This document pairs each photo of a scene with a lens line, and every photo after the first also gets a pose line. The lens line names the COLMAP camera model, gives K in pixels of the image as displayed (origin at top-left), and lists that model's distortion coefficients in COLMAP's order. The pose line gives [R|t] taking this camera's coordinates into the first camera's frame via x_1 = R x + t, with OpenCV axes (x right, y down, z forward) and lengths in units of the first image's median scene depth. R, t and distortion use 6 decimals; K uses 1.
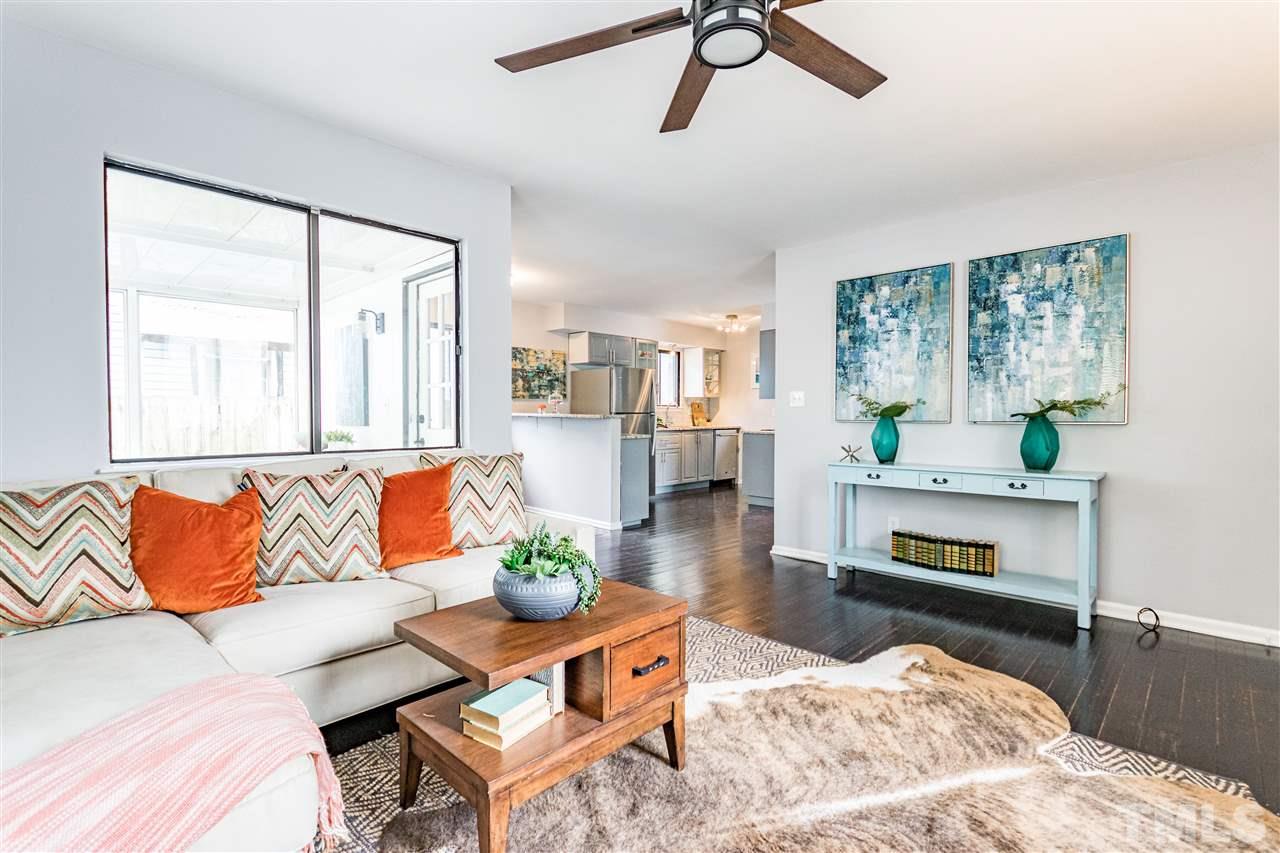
lens RADIAL K [[589.1, 0, 640.0], [0, 589.1, 426.5], [0, 0, 1]] dist [0.001728, -0.000032]
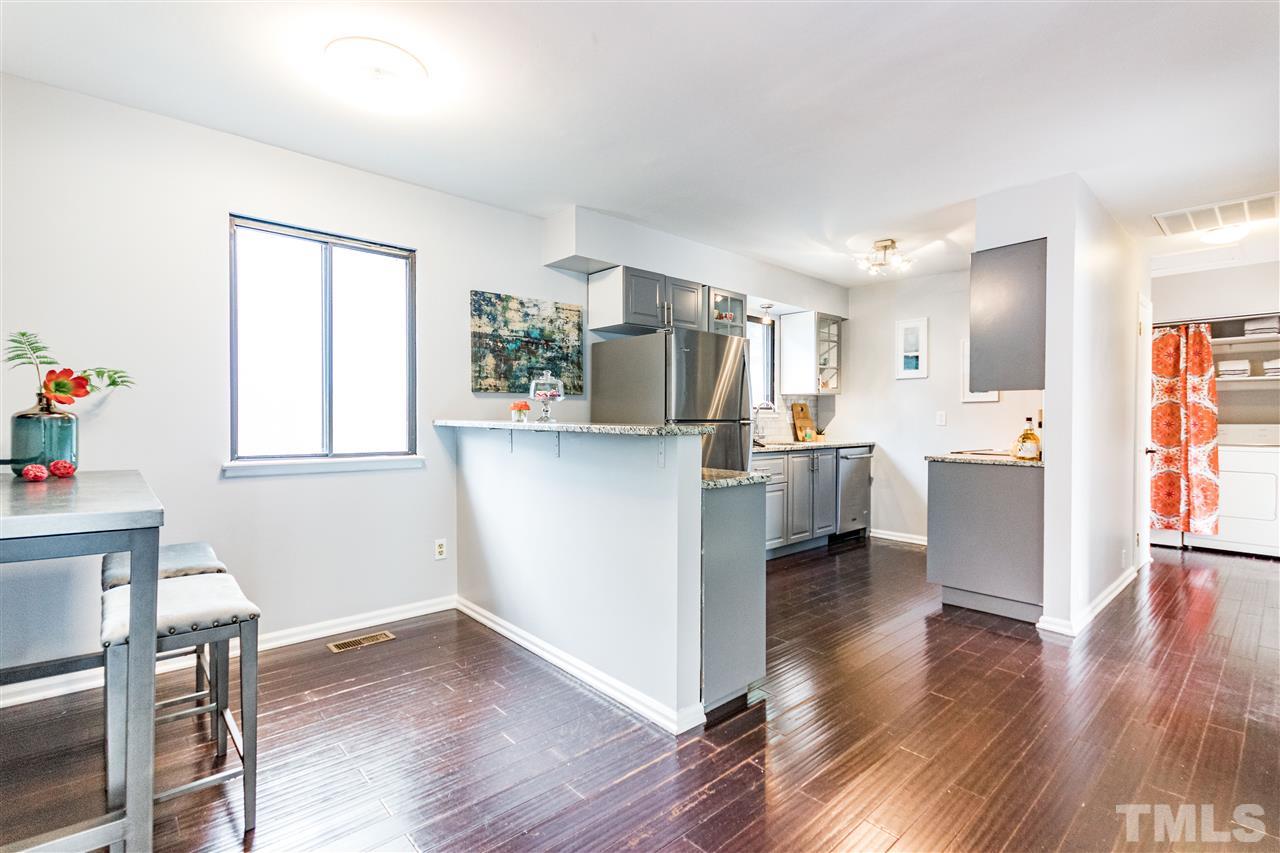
lens RADIAL K [[589.1, 0, 640.0], [0, 589.1, 426.5], [0, 0, 1]] dist [0.001728, -0.000032]
pose [[0.997491, 0.001069, -0.070786, -0.035628], [-0.001849, 0.999938, -0.010961, -0.011920], [0.070770, 0.011064, 0.997431, 0.479661]]
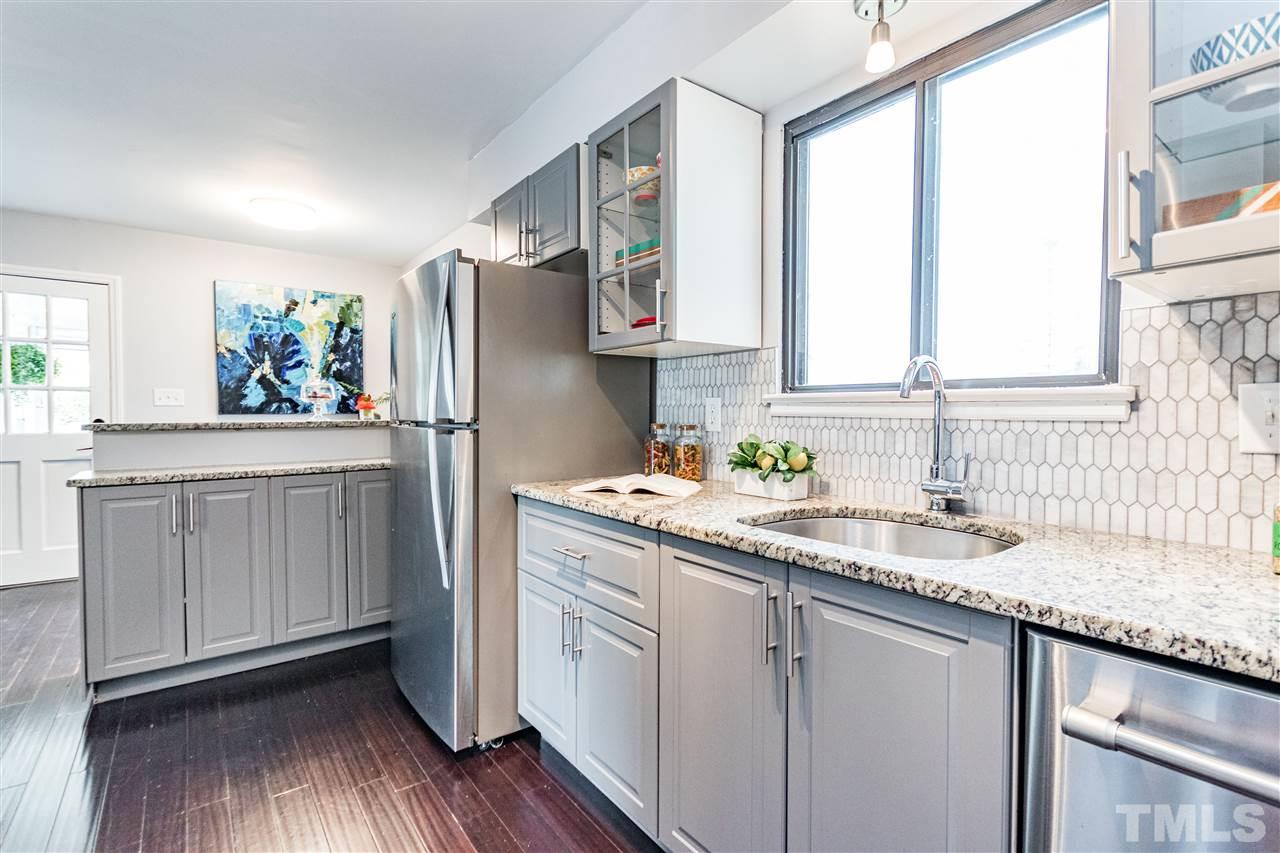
lens RADIAL K [[584.1, 0, 643.8], [0, 584.1, 426.7], [0, 0, 1]] dist [0.000164, -0.000018]
pose [[-0.141240, 0.021052, -0.989752, 0.269031], [-0.027221, 0.999313, 0.025140, -0.030947], [0.989601, 0.030493, -0.140570, 1.156703]]
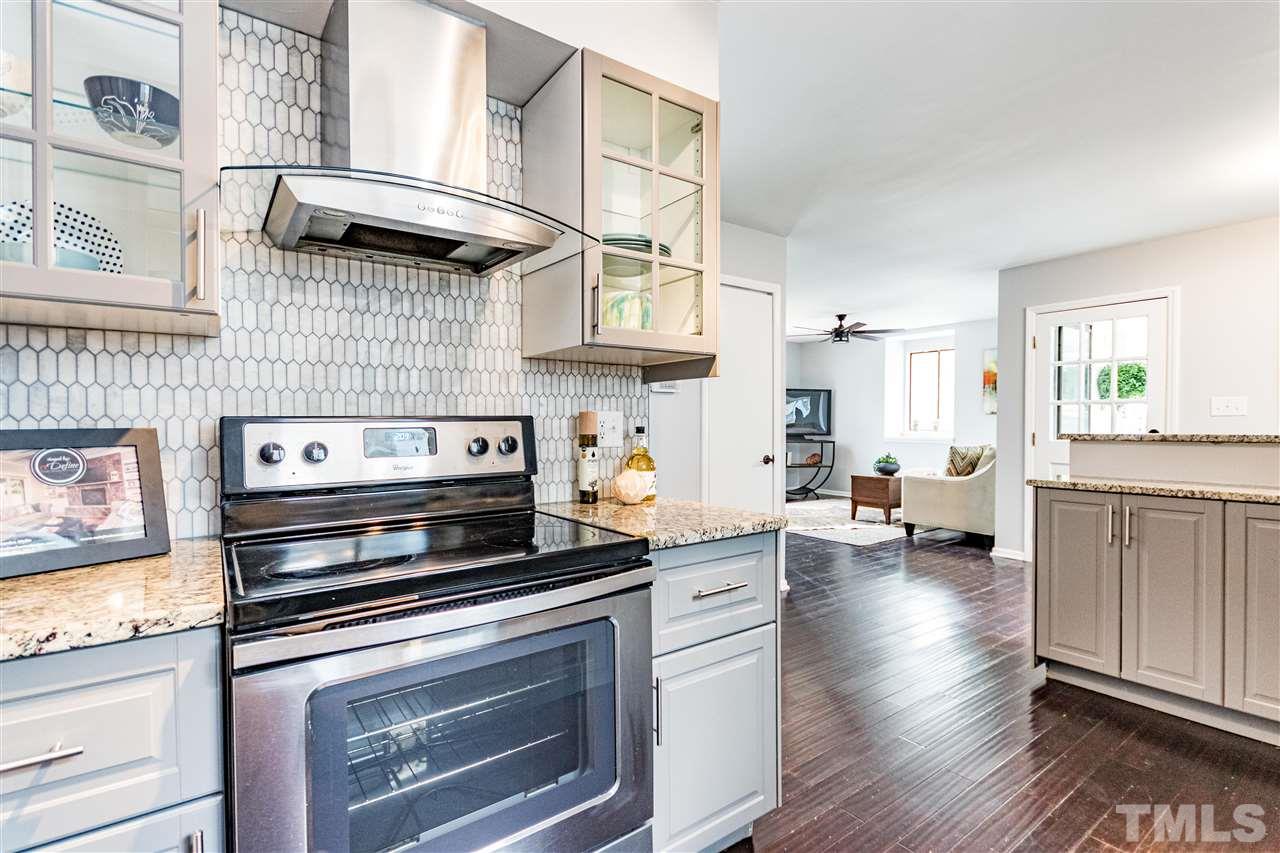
lens RADIAL K [[589.1, 0, 640.0], [0, 589.1, 426.5], [0, 0, 1]] dist [0.001728, -0.000032]
pose [[-0.985346, -0.001242, 0.170561, 0.190062], [0.004005, 0.999529, 0.030415, -0.032805], [-0.170519, 0.030652, -0.984878, 1.221140]]
